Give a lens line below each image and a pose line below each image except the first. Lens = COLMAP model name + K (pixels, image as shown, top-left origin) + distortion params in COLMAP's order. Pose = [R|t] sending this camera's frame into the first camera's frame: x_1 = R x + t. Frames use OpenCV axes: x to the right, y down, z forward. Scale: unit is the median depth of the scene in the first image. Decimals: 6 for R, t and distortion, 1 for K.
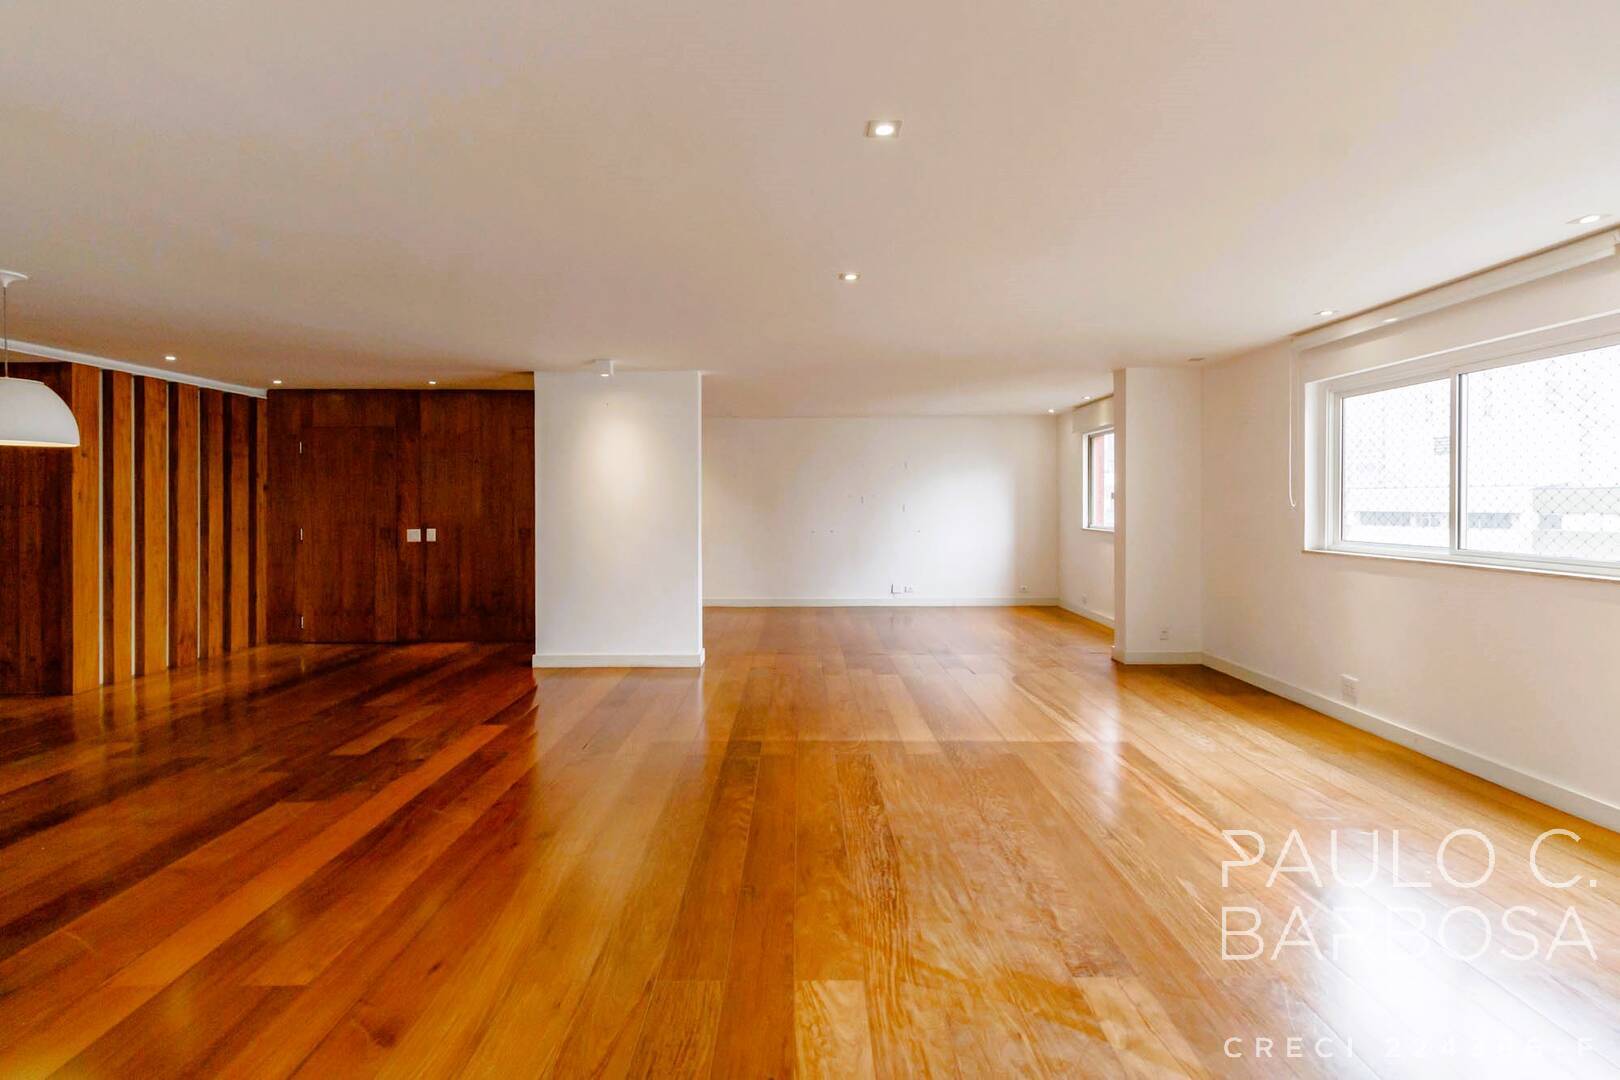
lens RADIAL K [[752.5, 0, 811.3], [0, 752.5, 510.4], [0, 0, 1]] dist [0.003796, 0.000575]
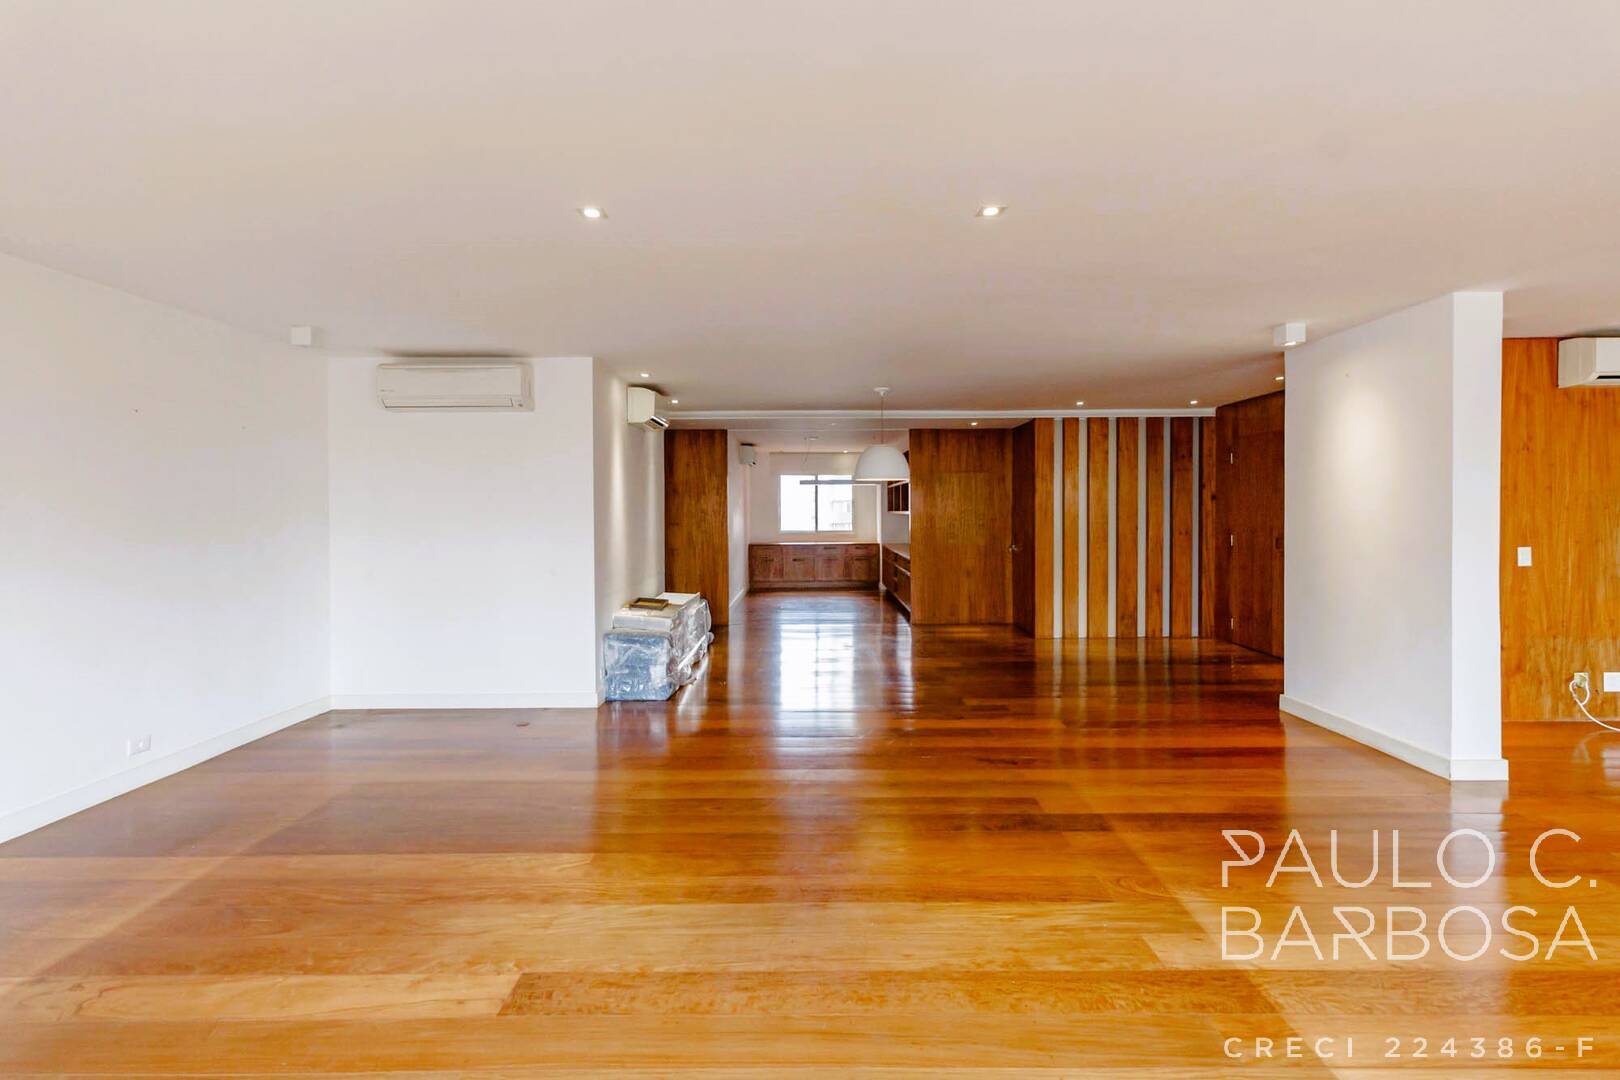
lens RADIAL K [[763.6, 0, 800.4], [0, 763.6, 521.4], [0, 0, 1]] dist [0.001939, 0.000058]
pose [[-0.019156, 0.012853, -0.999734, 0.480156], [-0.005732, 0.999900, 0.012965, -0.006474], [0.999800, 0.005978, -0.019080, 0.485659]]
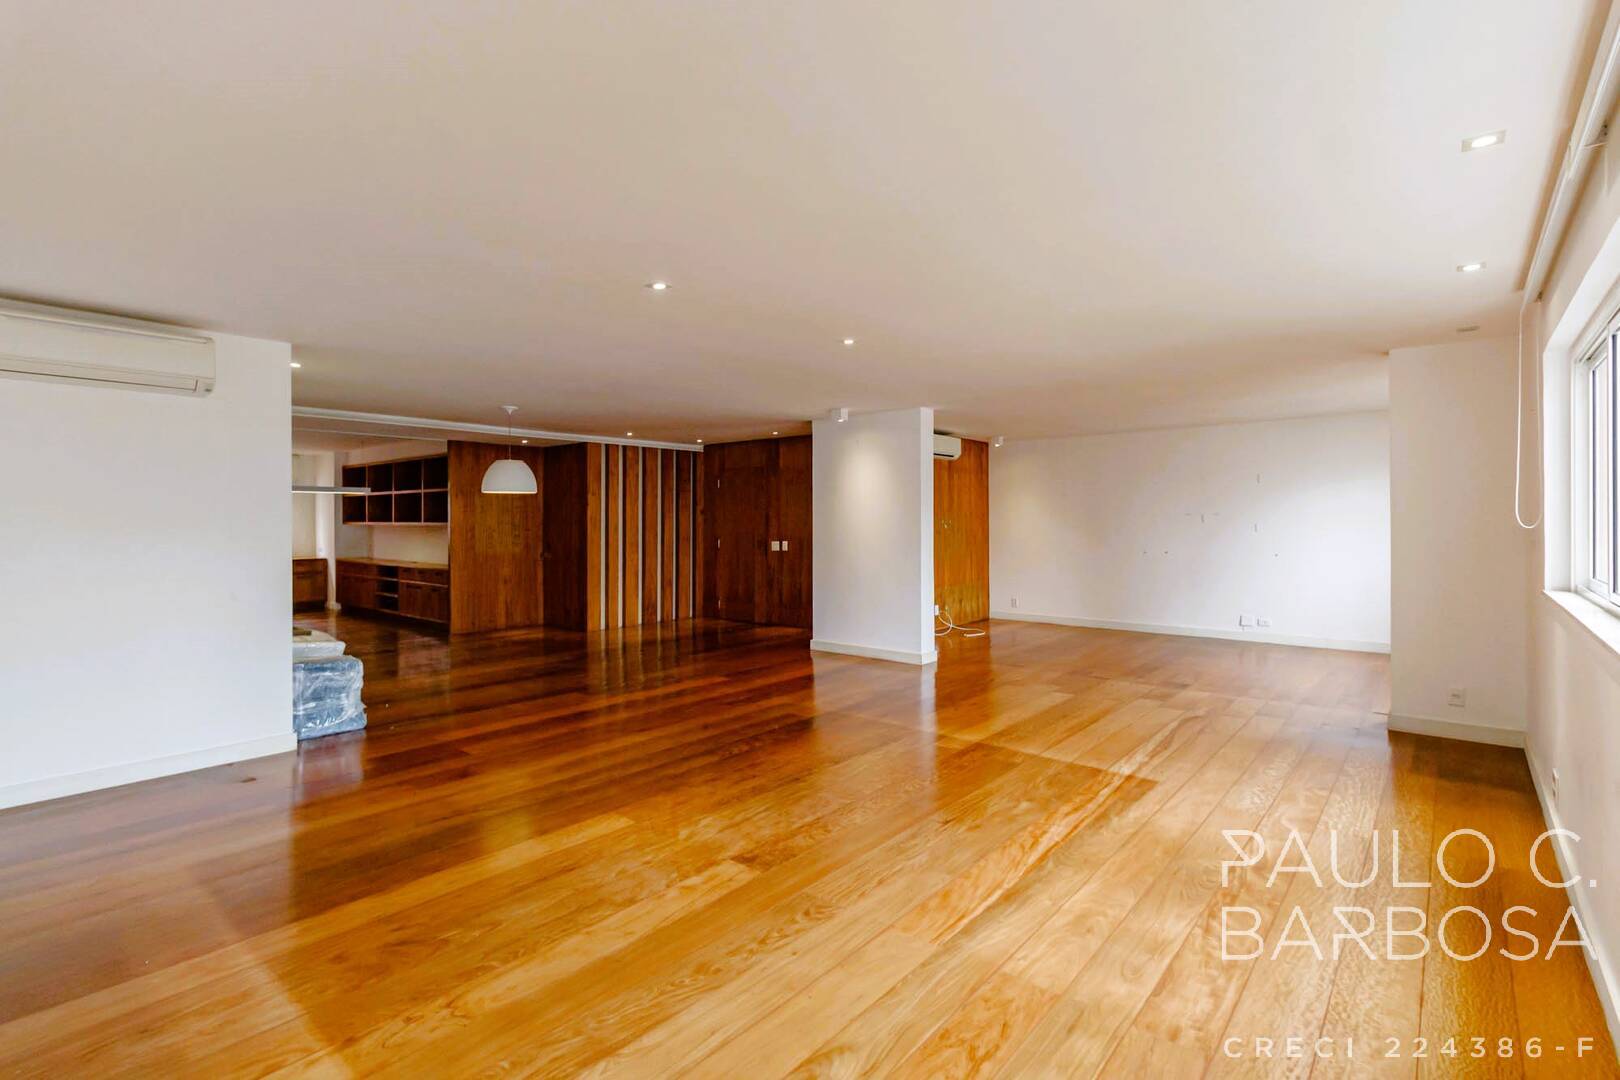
lens RADIAL K [[763.6, 0, 800.4], [0, 763.6, 521.4], [0, 0, 1]] dist [0.001939, 0.000058]
pose [[0.749495, -0.001731, -0.662008, 0.486702], [-0.003390, 0.999973, -0.006453, -0.002643], [0.662001, 0.007081, 0.749469, 0.002572]]
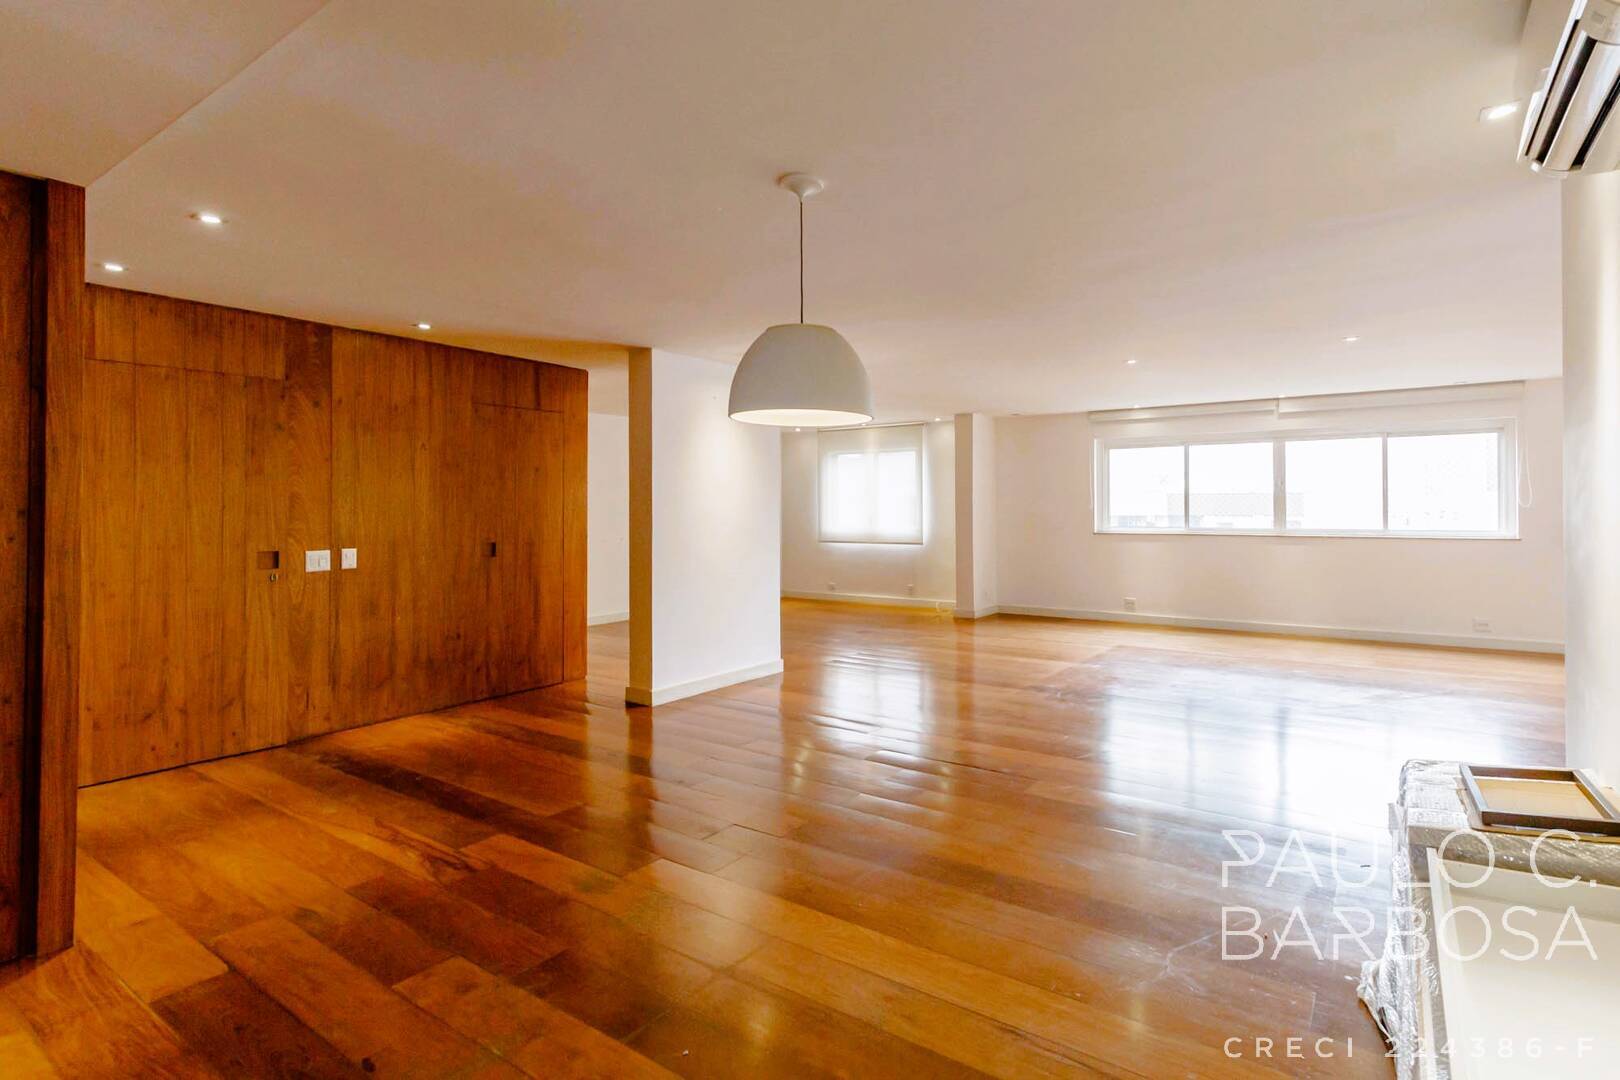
lens RADIAL K [[793.2, 0, 883.7], [0, 793.2, 499.0], [0, 0, 1]] dist [-0.001422, 0.000054]
pose [[0.553517, 0.007223, 0.832807, -0.954146], [0.012789, 0.999771, -0.017171, 0.000134], [-0.832740, 0.020155, 0.553298, 0.307191]]
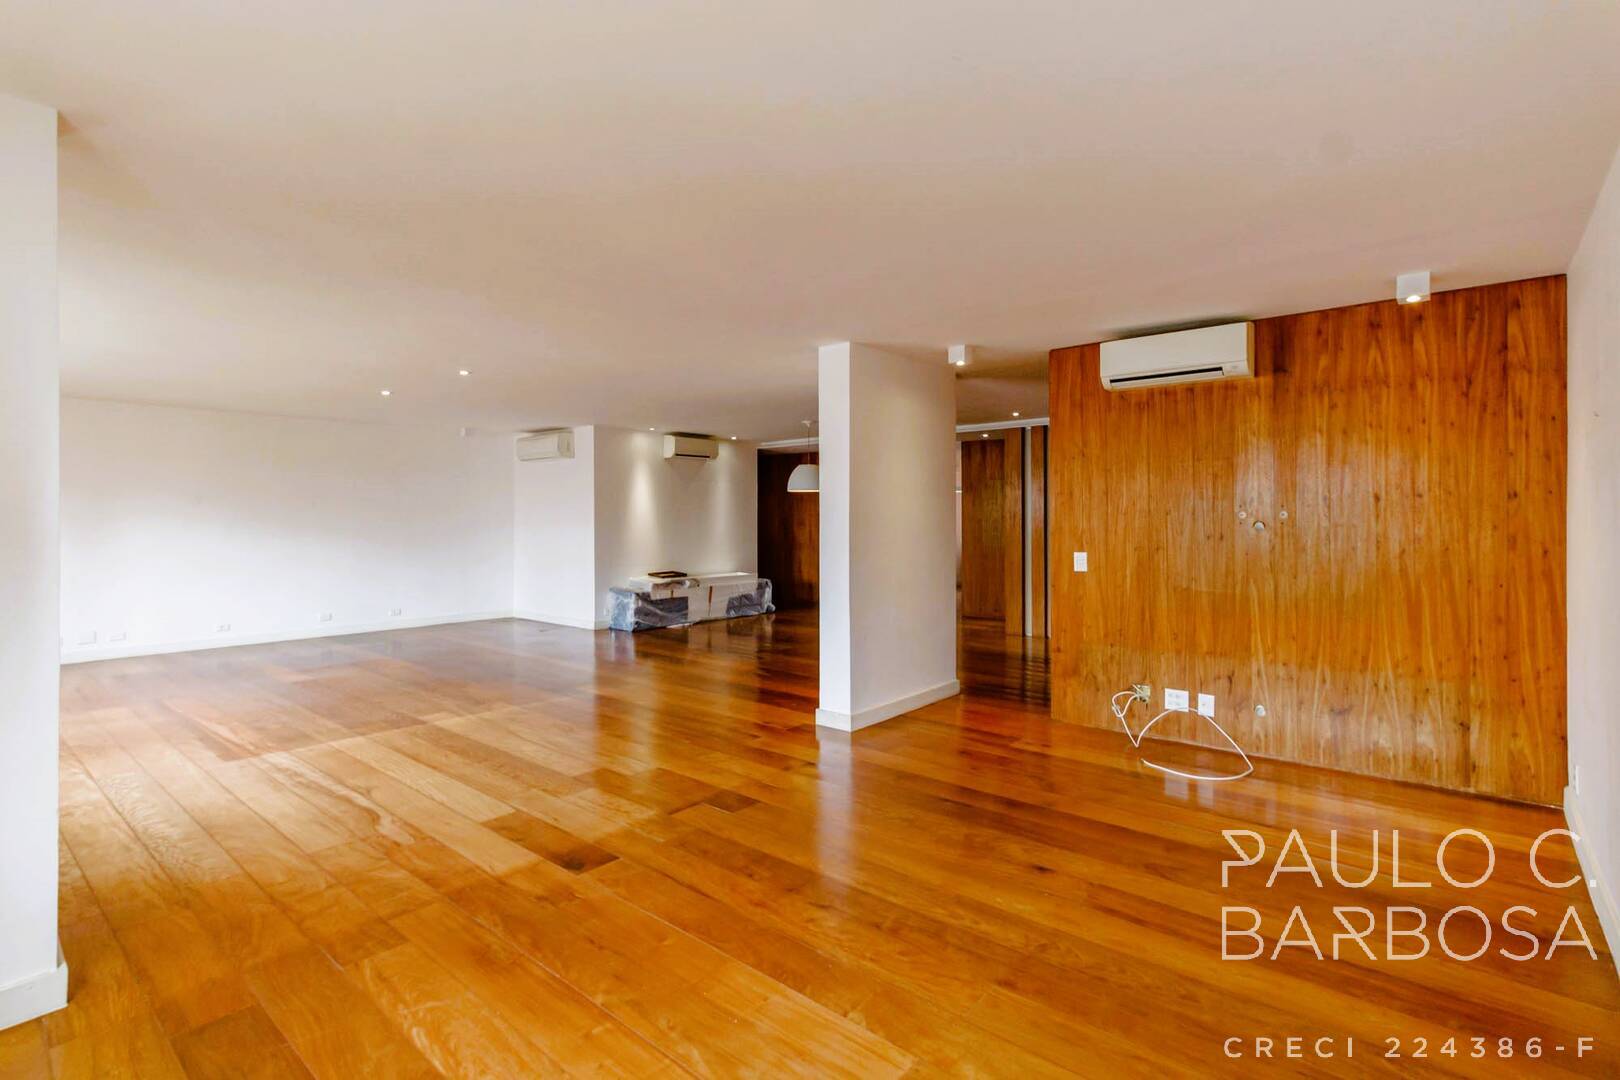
lens RADIAL K [[776.9, 0, 810.5], [0, 776.9, 511.0], [0, 0, 1]] dist [0.002806, 0.000430]
pose [[-0.664651, -0.003376, -0.747147, 0.469212], [-0.005441, 0.999985, 0.000322, -0.015648], [0.747135, 0.004279, -0.664659, 1.548629]]
